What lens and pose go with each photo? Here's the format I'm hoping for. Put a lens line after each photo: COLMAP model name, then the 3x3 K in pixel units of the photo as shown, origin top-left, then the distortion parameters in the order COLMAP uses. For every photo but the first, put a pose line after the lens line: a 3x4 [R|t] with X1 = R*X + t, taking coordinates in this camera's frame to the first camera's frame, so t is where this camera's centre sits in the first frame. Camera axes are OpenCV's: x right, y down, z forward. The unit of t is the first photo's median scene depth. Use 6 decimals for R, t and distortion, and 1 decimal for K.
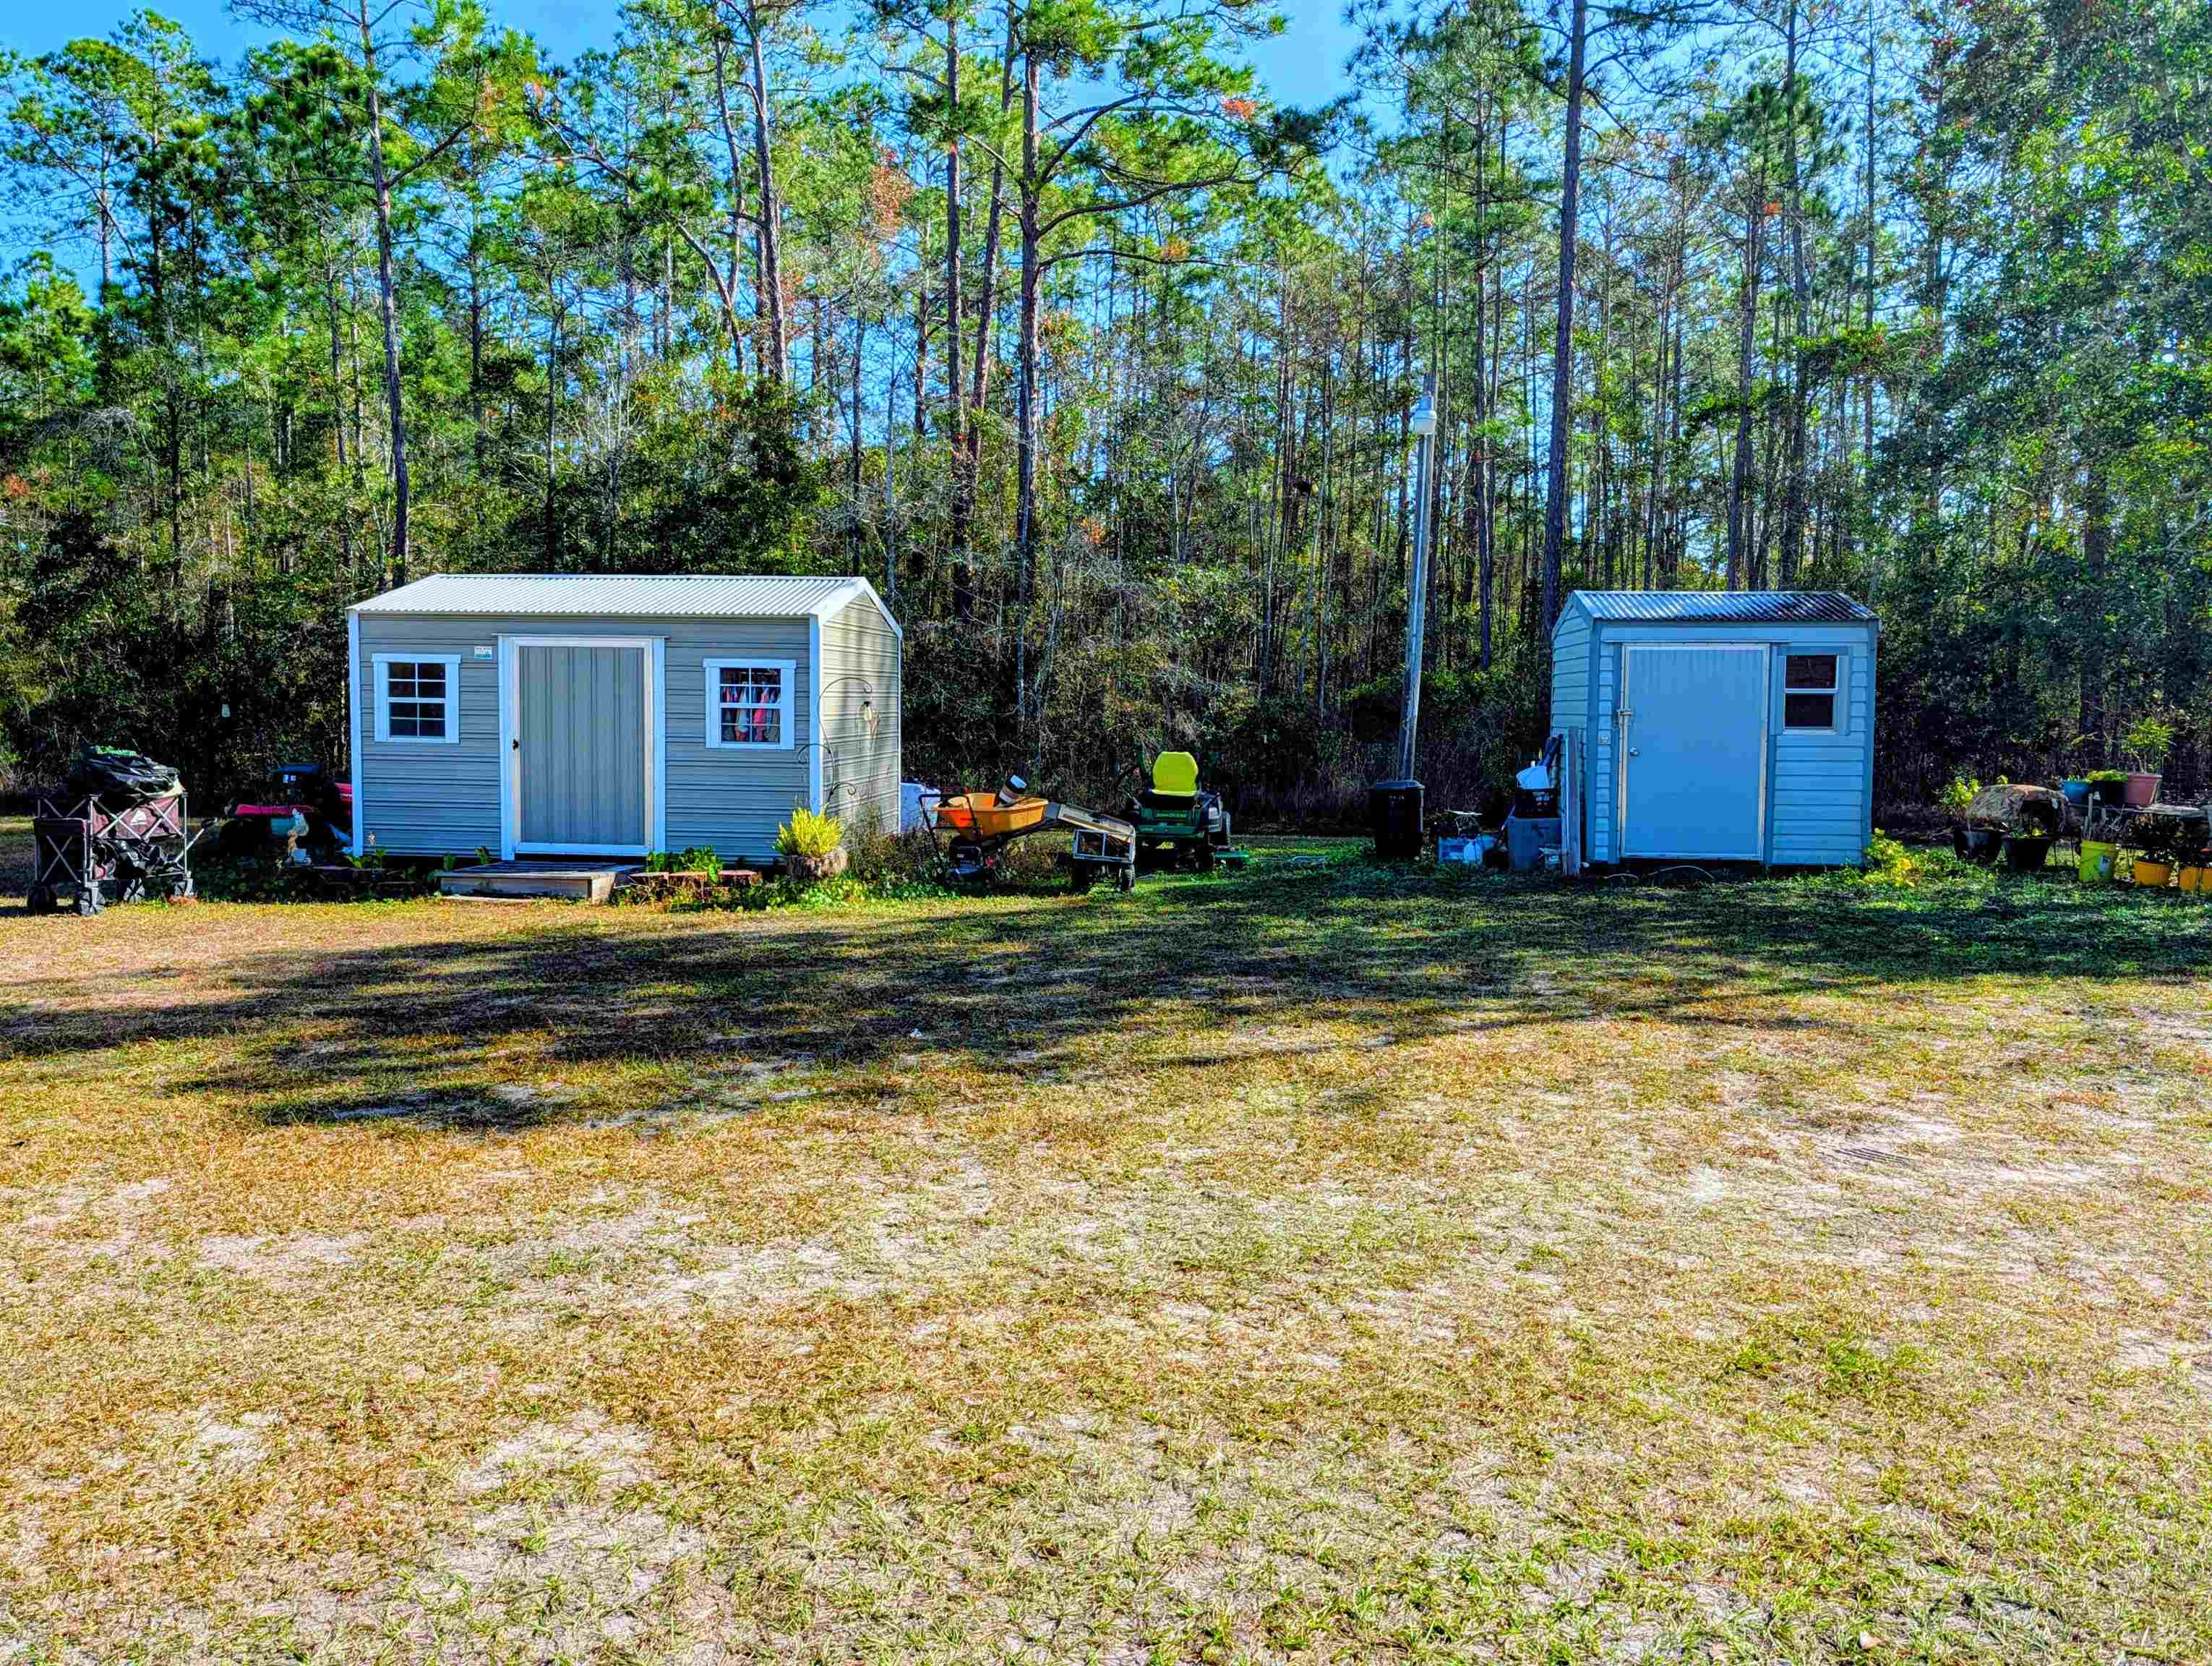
lens RADIAL K [[1542.1, 0, 1106.0], [0, 1542.1, 833.0], [0, 0, 1]] dist [-0.010515, -0.004274]
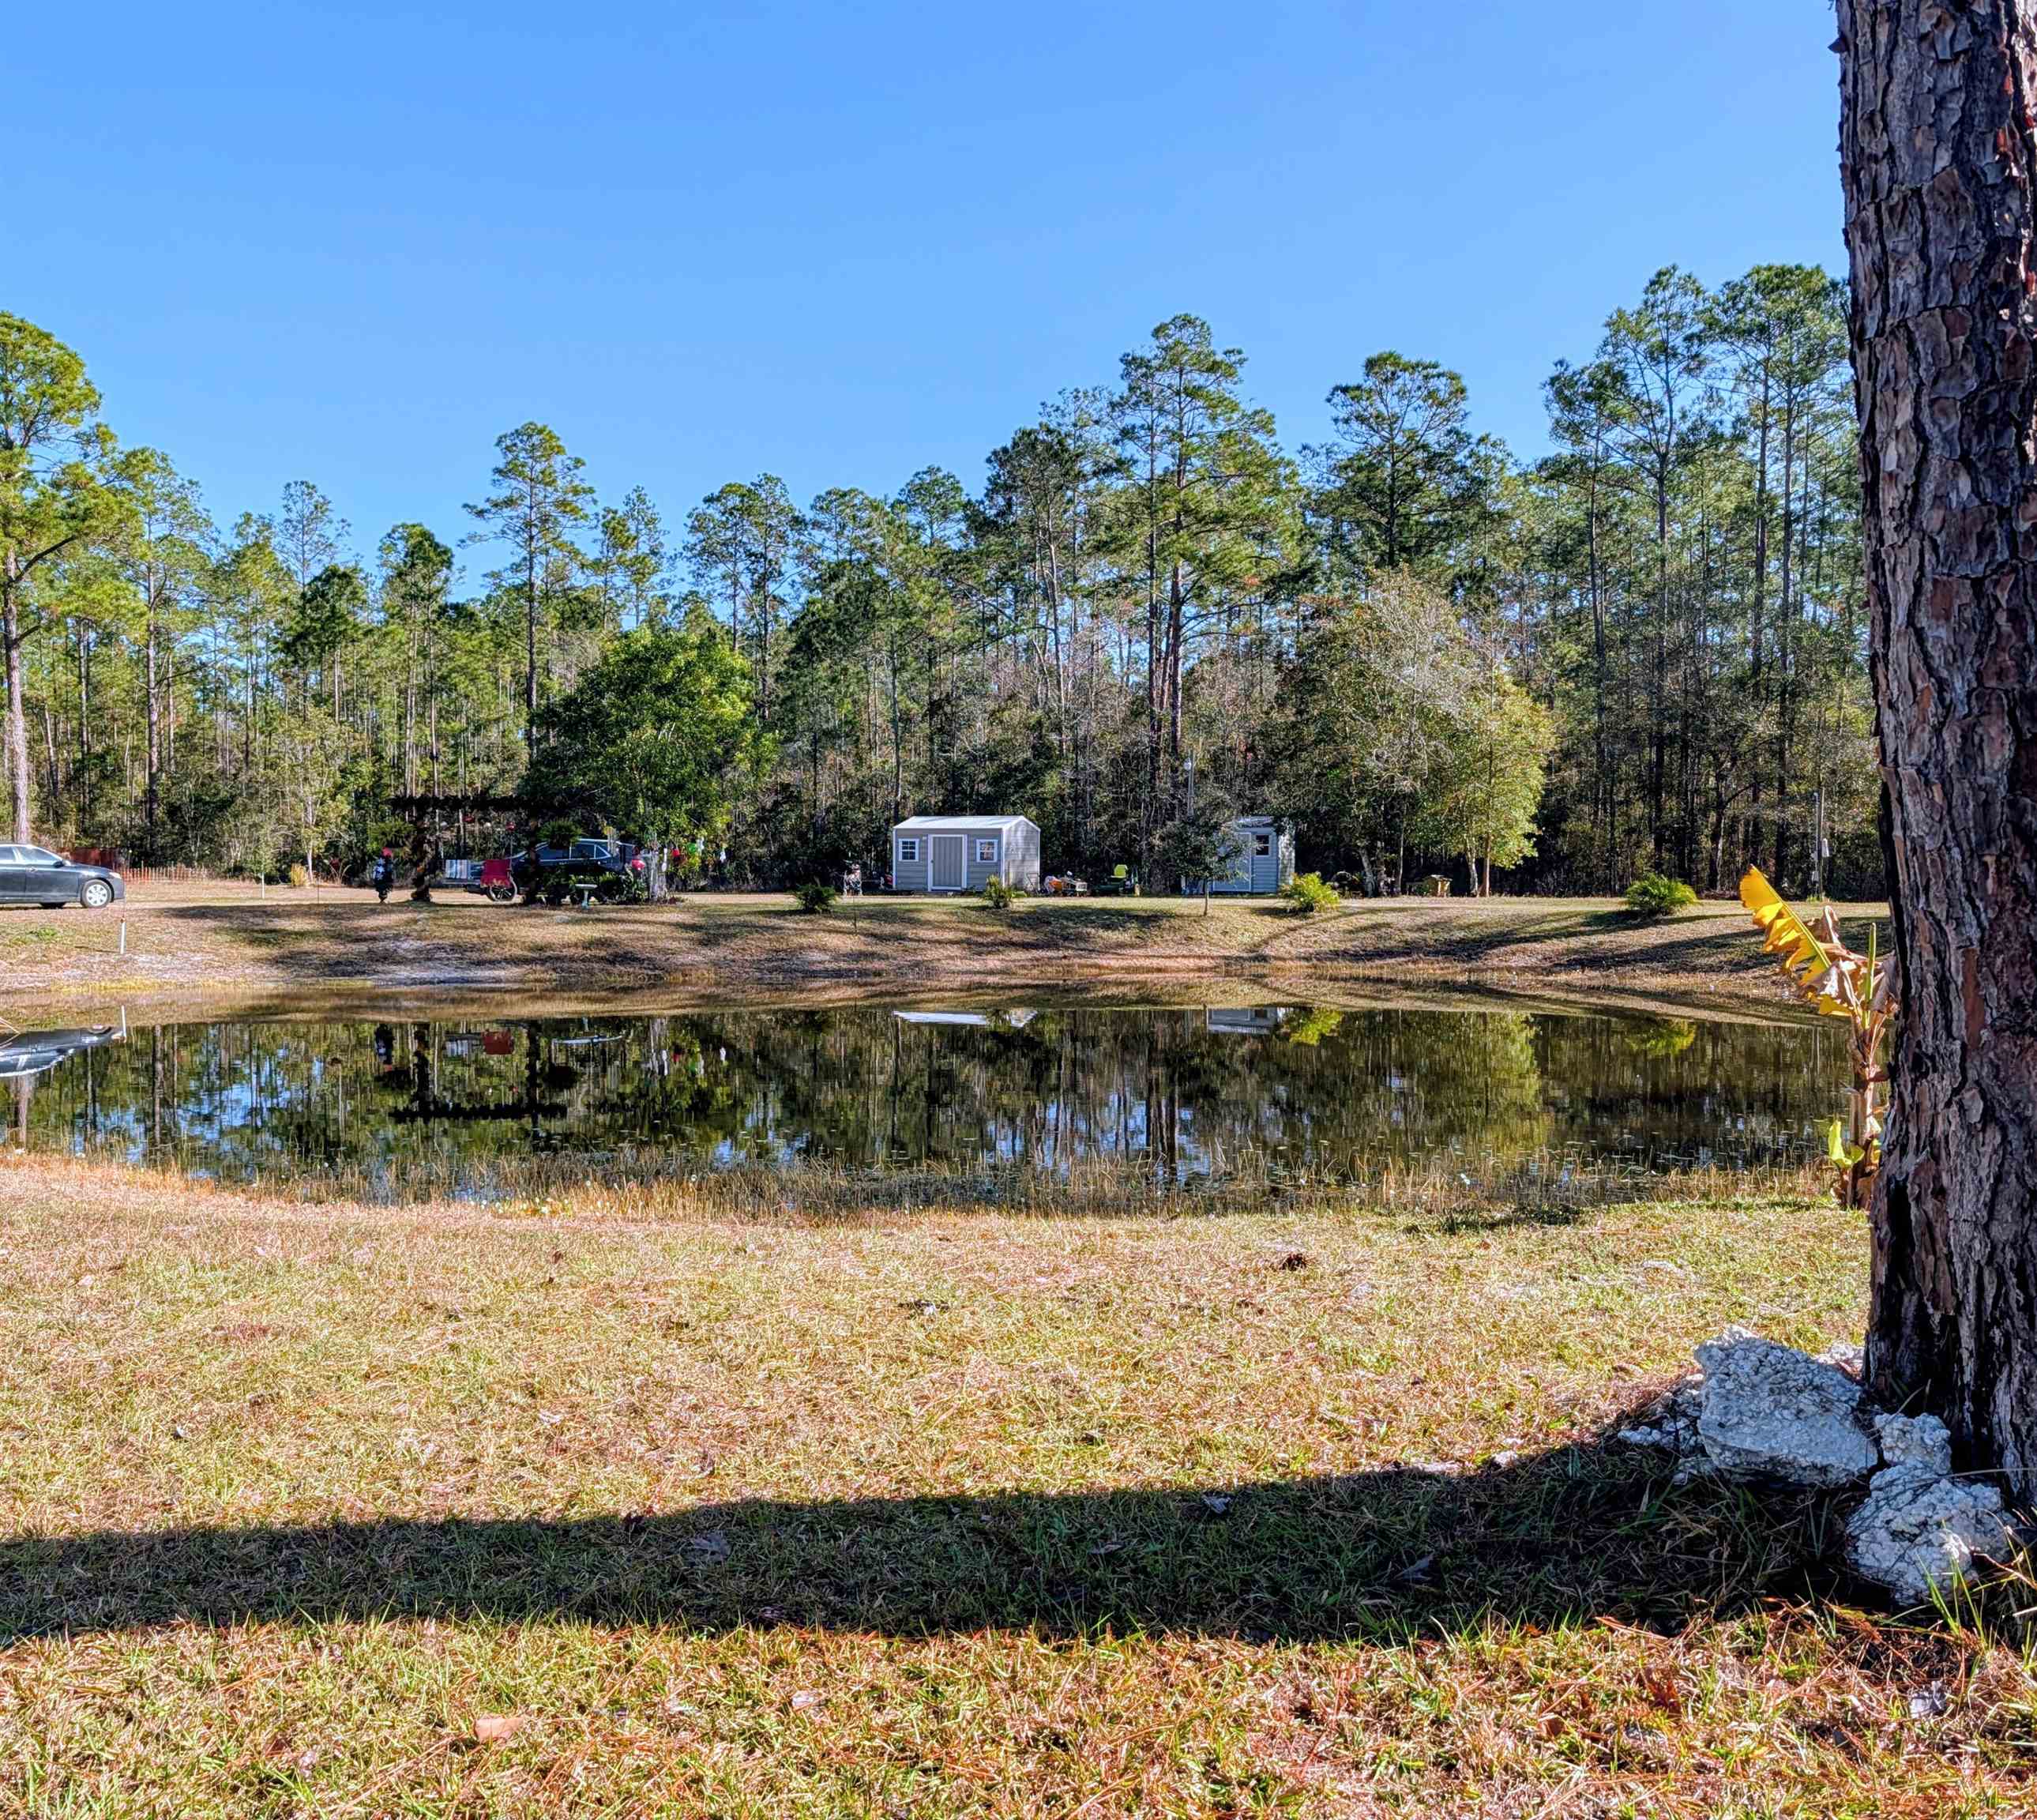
lens RADIAL K [[1736.8, 0, 934.0], [0, 1736.8, 948.6], [0, 0, 1]] dist [0.048884, -0.091270]
pose [[0.926118, 0.012206, -0.377036, 1.291942], [-0.024679, 0.999296, -0.028269, 0.288724], [0.376425, 0.035485, 0.925767, -3.086159]]
